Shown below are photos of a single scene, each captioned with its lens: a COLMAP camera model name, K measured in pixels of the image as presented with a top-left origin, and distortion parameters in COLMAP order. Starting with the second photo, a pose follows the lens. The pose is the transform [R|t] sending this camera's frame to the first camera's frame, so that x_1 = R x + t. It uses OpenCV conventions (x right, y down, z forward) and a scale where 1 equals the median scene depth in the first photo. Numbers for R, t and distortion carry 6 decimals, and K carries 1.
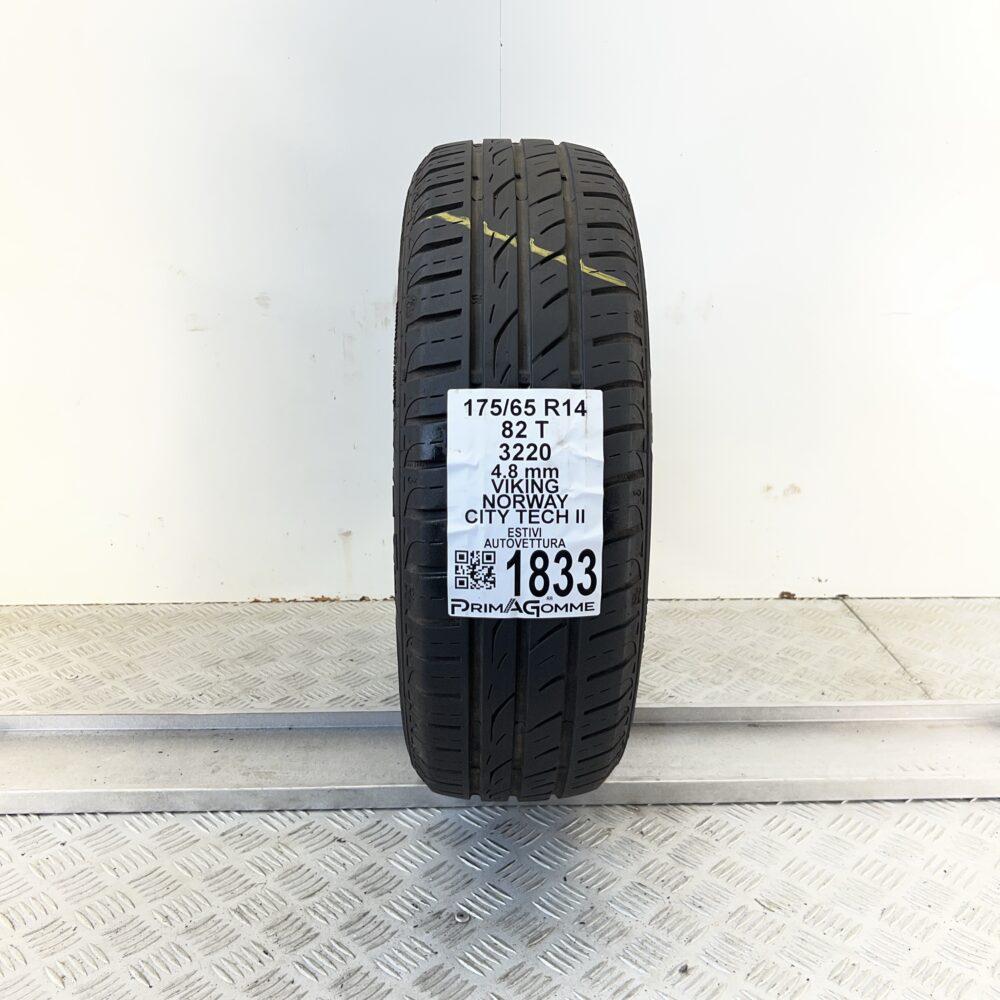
lens RADIAL K [[1027.0, 0, 500.0], [0, 1027.0, 500.0], [0, 0, 1]] dist [0.170852, -0.328062]
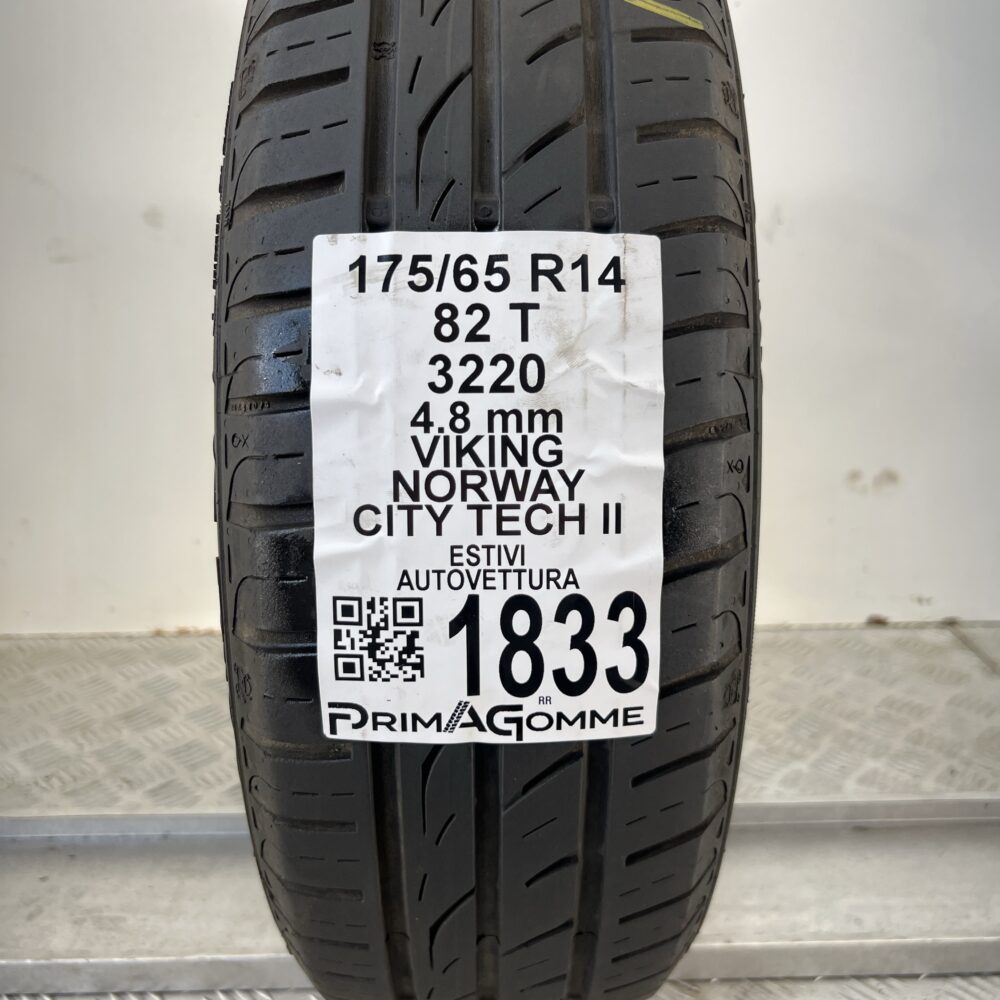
lens RADIAL K [[1027.0, 0, 500.0], [0, 1027.0, 500.0], [0, 0, 1]] dist [0.170852, -0.328062]
pose [[0.999947, -0.006063, -0.008273, 0.032907], [0.006073, 0.999981, 0.001175, 0.006975], [0.008266, -0.001225, 0.999965, 0.548079]]
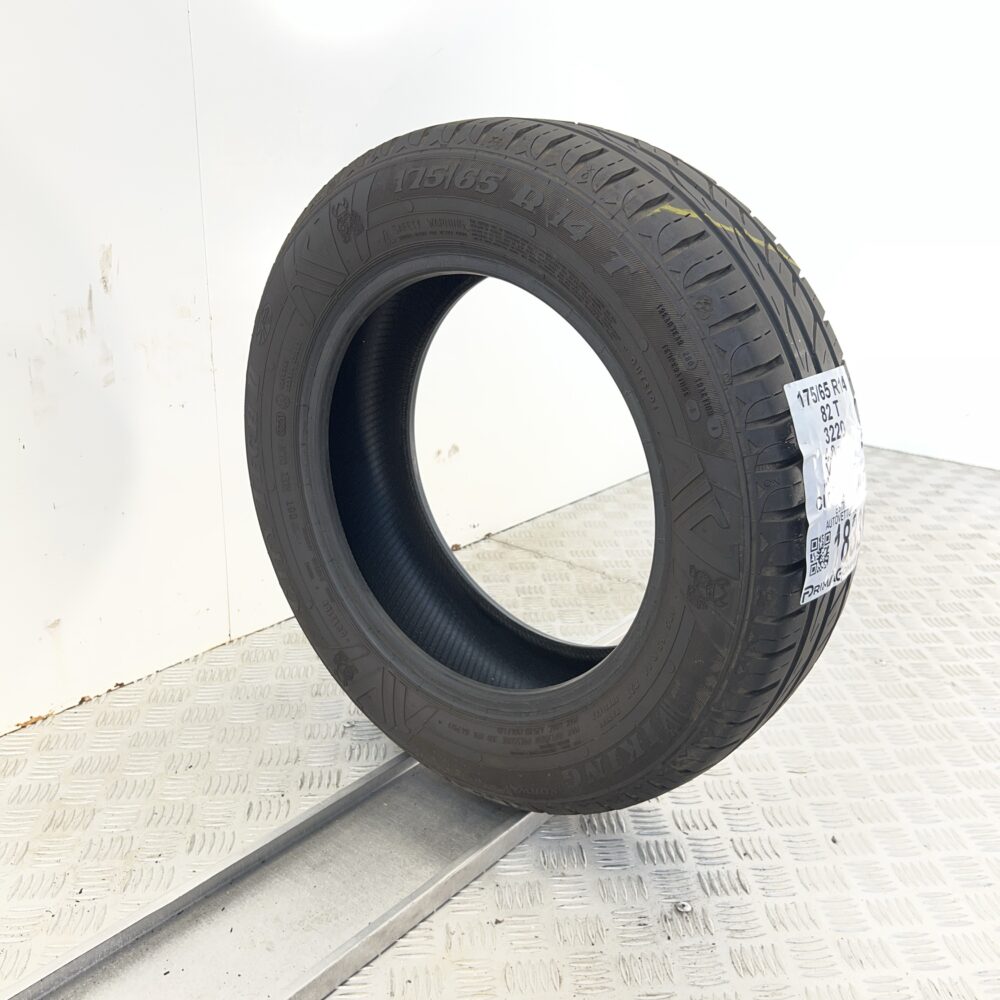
lens RADIAL K [[1027.0, 0, 500.0], [0, 1027.0, 500.0], [0, 0, 1]] dist [0.170852, -0.328062]
pose [[0.646611, -0.230489, 0.727165, -0.977786], [0.198889, 0.971228, 0.130993, -0.184712], [-0.736435, 0.059923, 0.673849, 0.527322]]
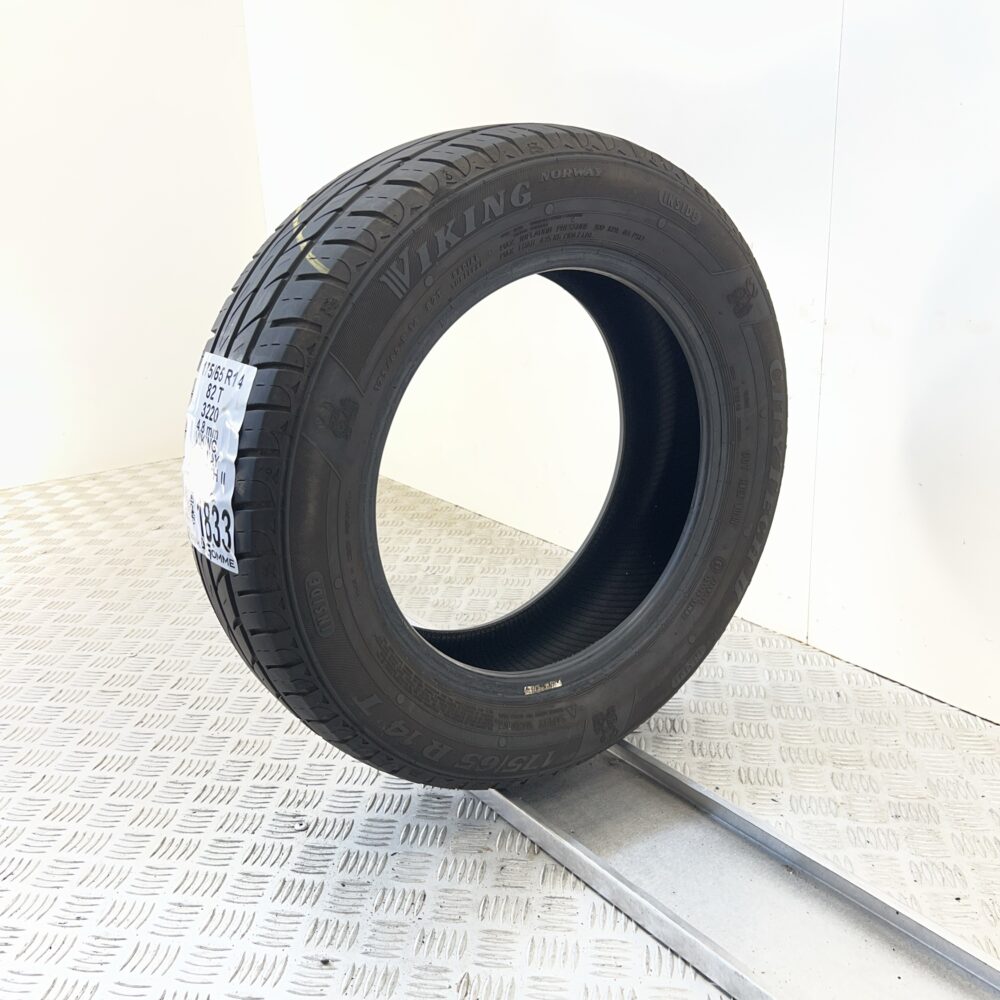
lens RADIAL K [[1027.0, 0, 500.0], [0, 1027.0, 500.0], [0, 0, 1]] dist [0.170852, -0.328062]
pose [[0.547236, 0.221867, -0.807036, 1.129461], [-0.210643, 0.969698, 0.123752, -0.159686], [0.810038, 0.102275, 0.577389, 0.596701]]
